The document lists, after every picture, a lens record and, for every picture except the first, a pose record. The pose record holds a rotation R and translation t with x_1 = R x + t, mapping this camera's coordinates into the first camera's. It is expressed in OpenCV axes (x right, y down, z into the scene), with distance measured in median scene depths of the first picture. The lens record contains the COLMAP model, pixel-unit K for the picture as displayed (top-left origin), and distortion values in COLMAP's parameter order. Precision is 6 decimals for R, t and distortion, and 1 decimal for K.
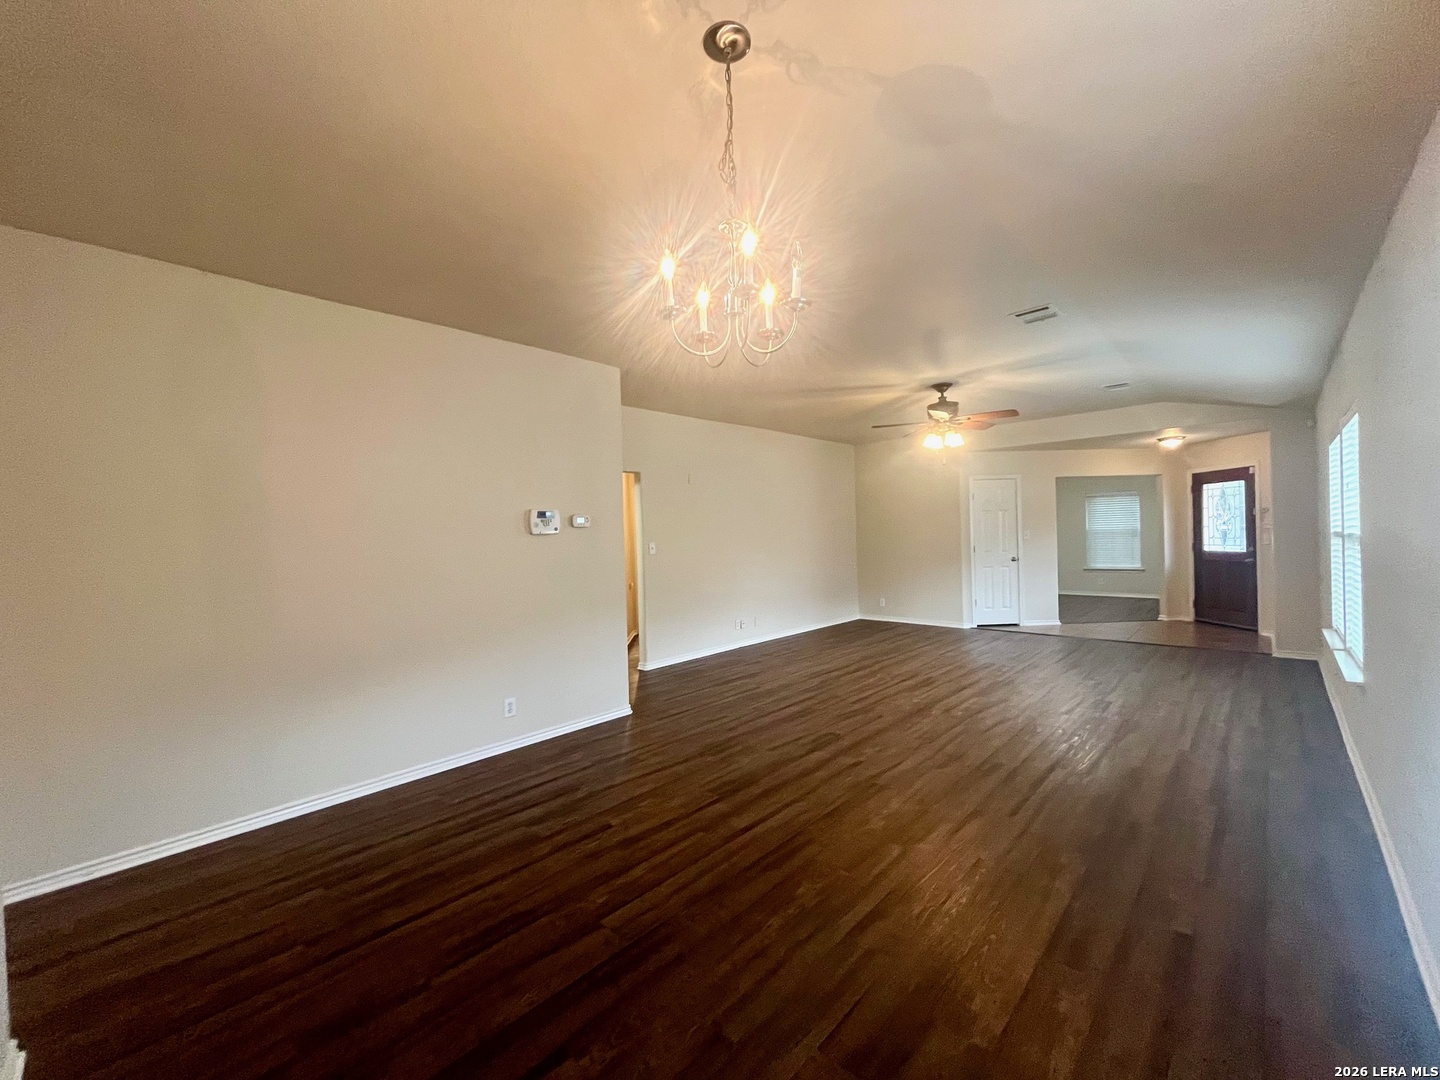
lens RADIAL K [[583.8, 0, 730.0], [0, 583.8, 542.7], [0, 0, 1]] dist [-0.003250, -0.000357]
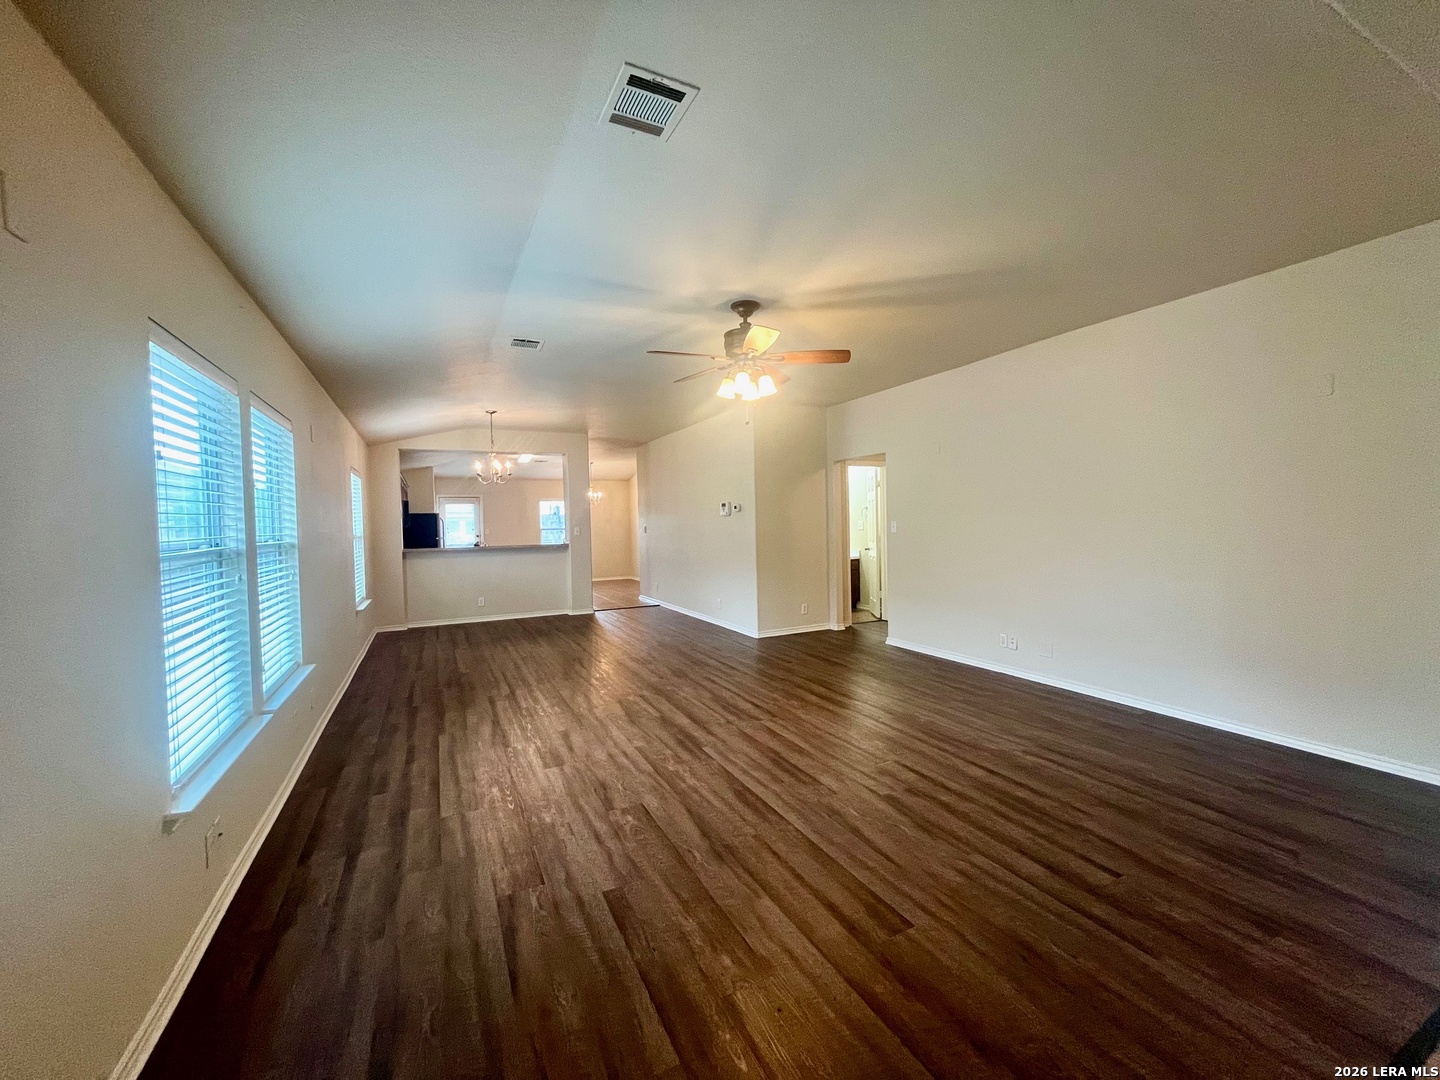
lens RADIAL K [[583.8, 0, 727.8], [0, 583.8, 532.1], [0, 0, 1]] dist [-0.003250, -0.000357]
pose [[-0.347485, 0.056248, -0.935997, 1.251438], [0.018292, 0.998416, 0.053209, -0.056282], [0.937507, 0.001368, -0.347964, 1.475842]]
